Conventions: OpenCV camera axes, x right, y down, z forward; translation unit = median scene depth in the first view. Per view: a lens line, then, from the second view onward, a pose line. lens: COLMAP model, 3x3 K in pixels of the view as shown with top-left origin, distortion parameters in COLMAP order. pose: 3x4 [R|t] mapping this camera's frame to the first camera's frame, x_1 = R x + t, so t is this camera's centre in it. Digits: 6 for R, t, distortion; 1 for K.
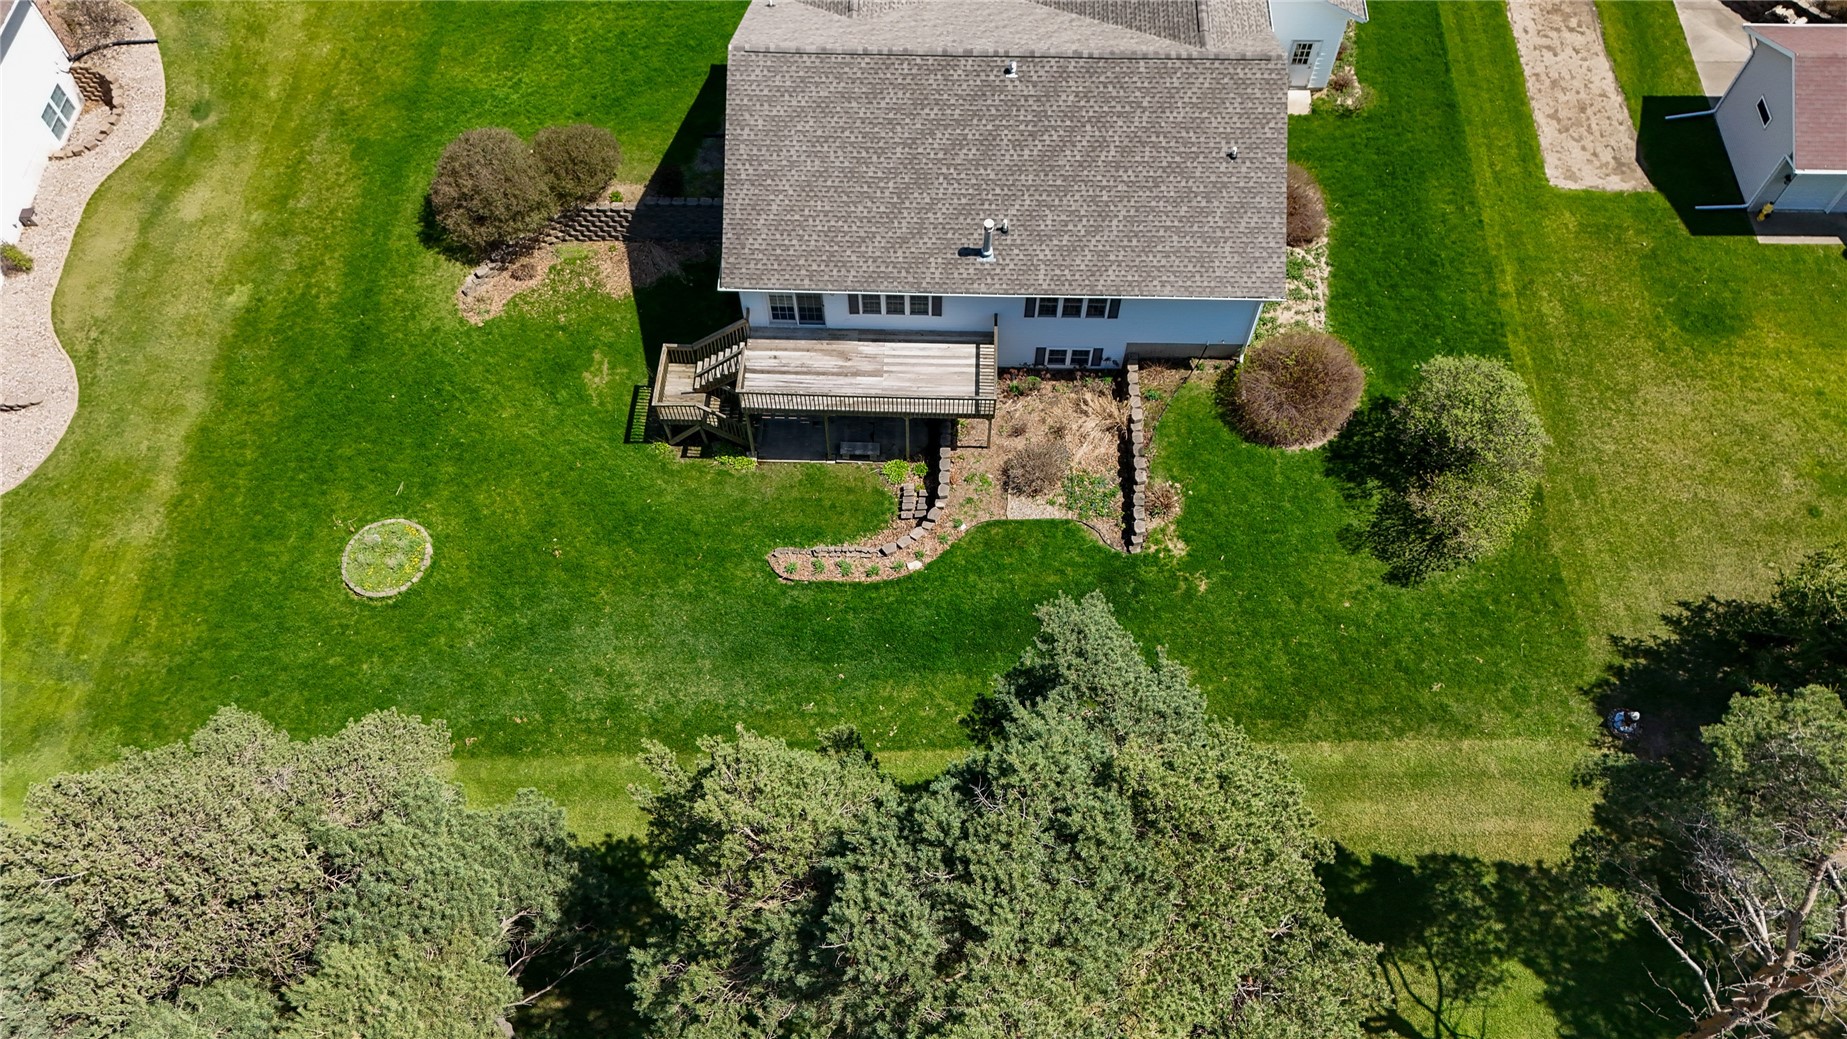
lens RADIAL K [[1371.9, 0, 923.5], [0, 1371.9, 519.5], [0, 0, 1]] dist [0.104962, -0.131055]
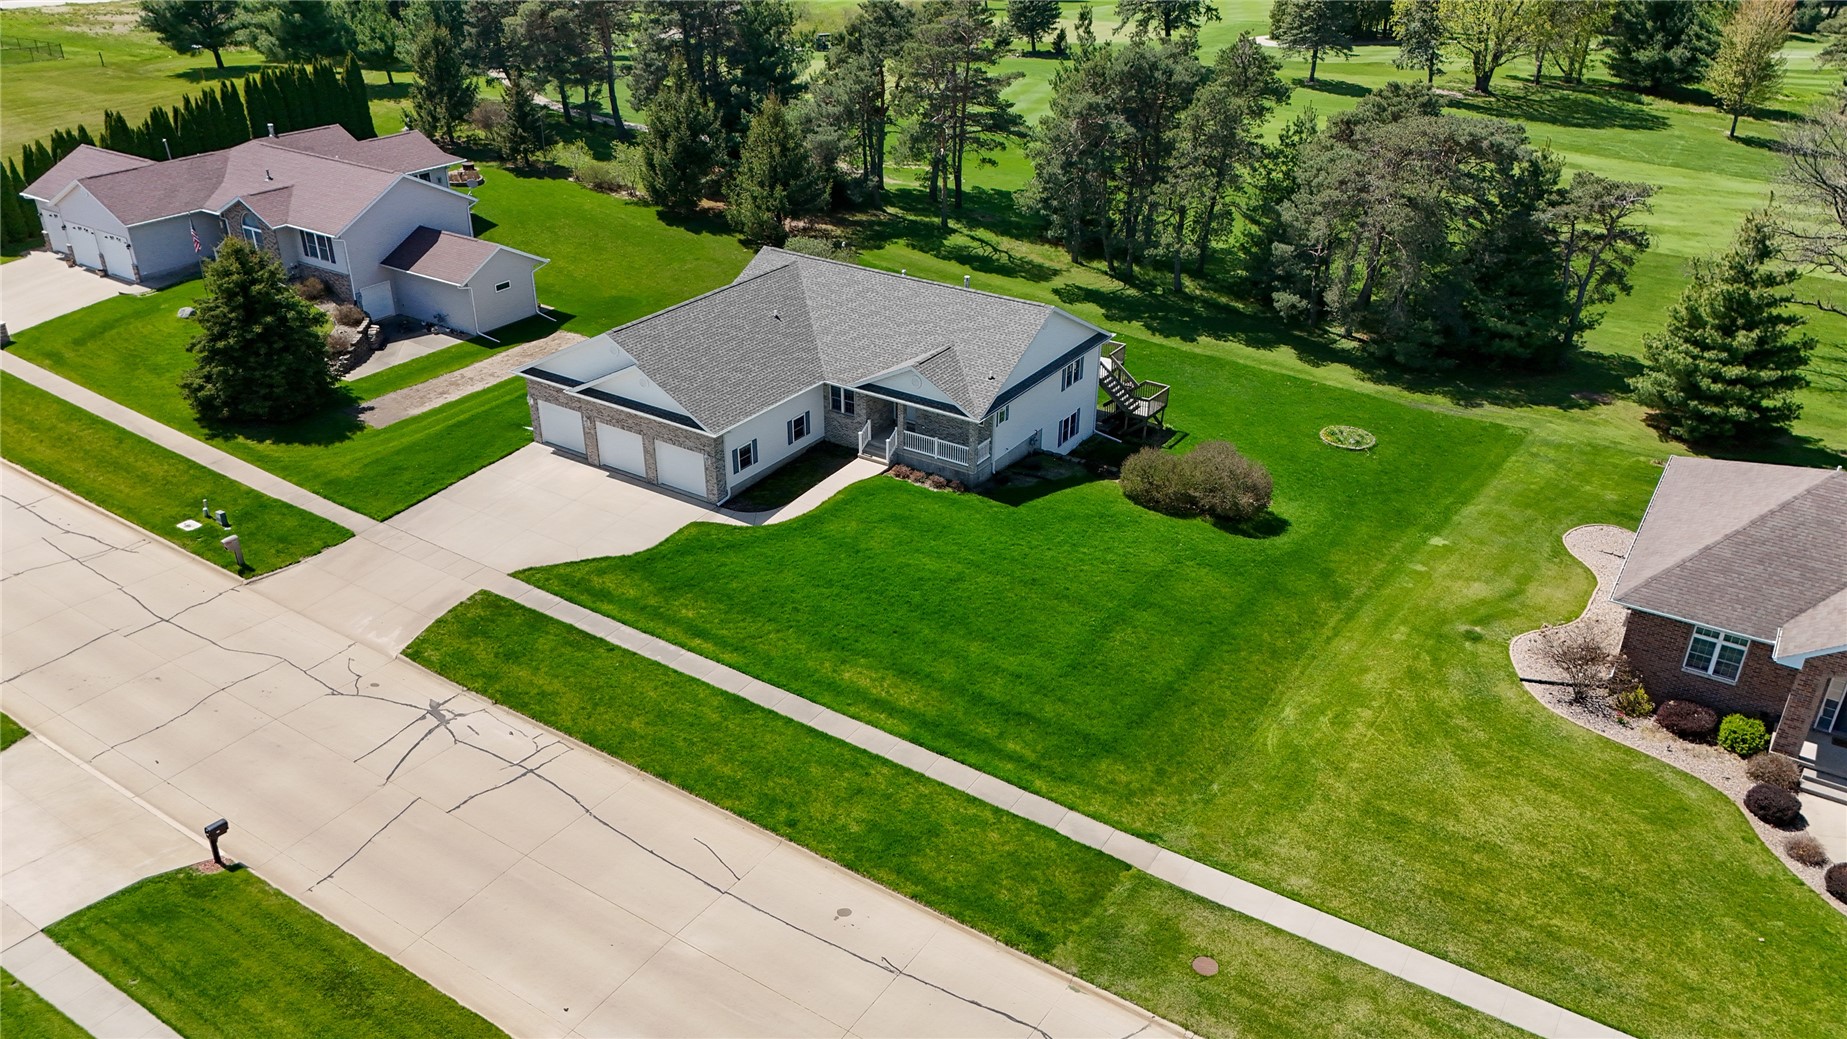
lens RADIAL K [[1371.9, 0, 923.5], [0, 1371.9, 519.5], [0, 0, 1]] dist [0.104962, -0.131055]
pose [[-0.855397, -0.238893, 0.459594, -0.700963], [0.447906, 0.104486, 0.887954, -1.576045], [-0.260147, 0.965408, 0.017624, 1.144950]]
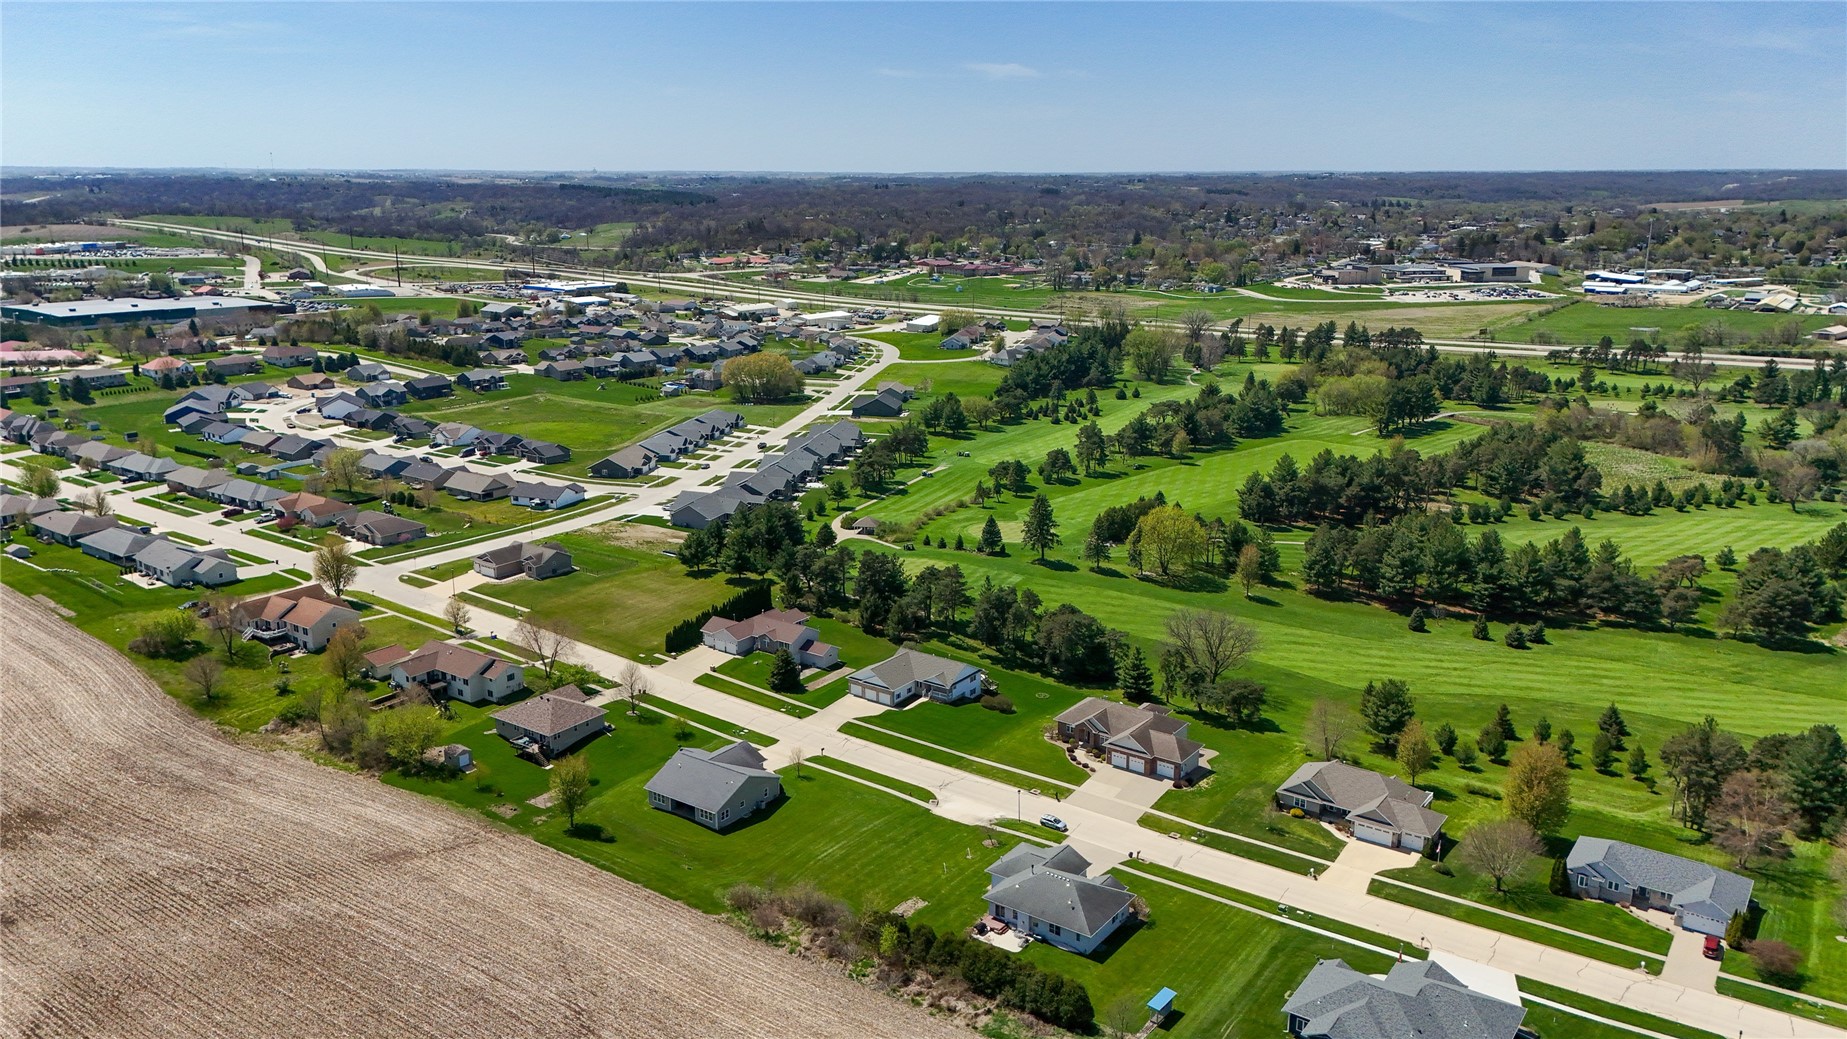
lens RADIAL K [[1371.9, 0, 923.5], [0, 1371.9, 519.5], [0, 0, 1]] dist [0.104962, -0.131055]
pose [[-0.833677, -0.134049, 0.535736, -3.213902], [0.481042, 0.300230, 0.823687, -5.733119], [-0.271259, 0.944401, -0.185812, 1.521062]]
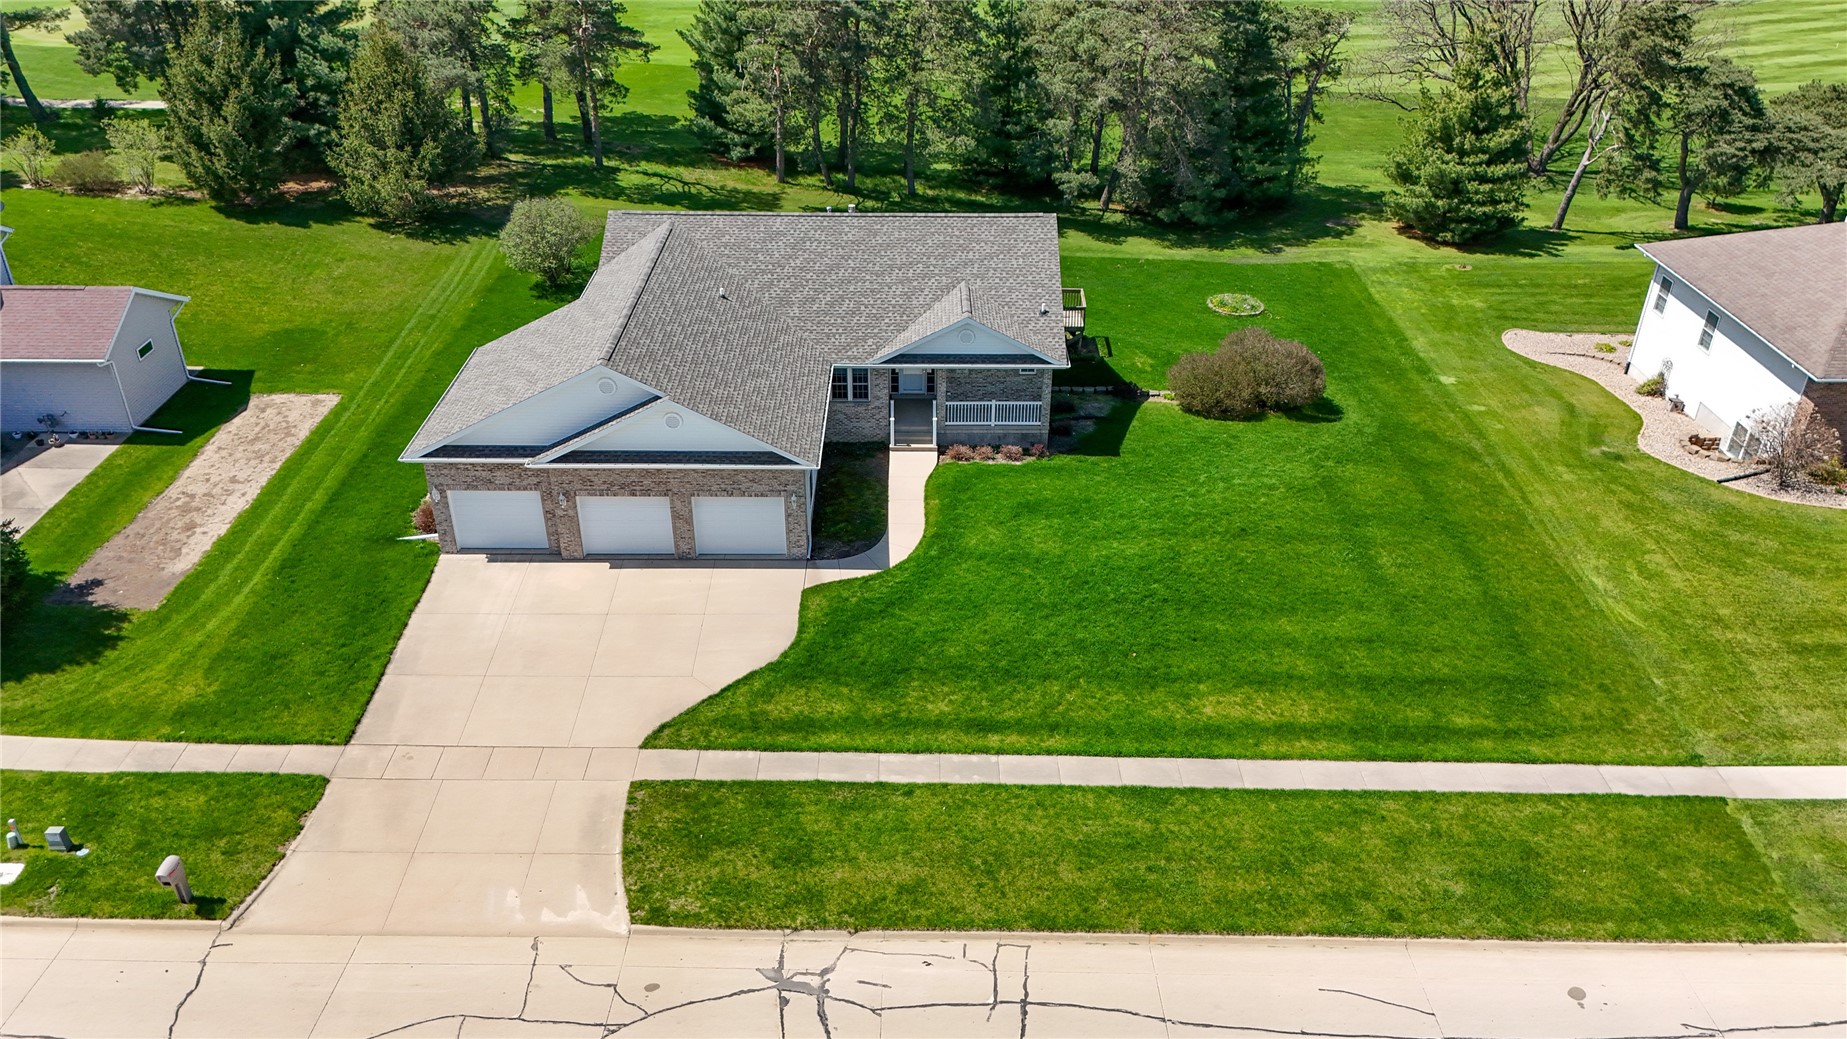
lens RADIAL K [[1361.5, 0, 923.5], [0, 1361.5, 519.5], [0, 0, 1]] dist [0.075174, -0.072657]
pose [[-0.999230, 0.018964, -0.034343, 0.024010], [-0.034521, -0.009175, 0.999362, -1.454770], [0.018636, 0.999778, 0.009823, 1.170482]]
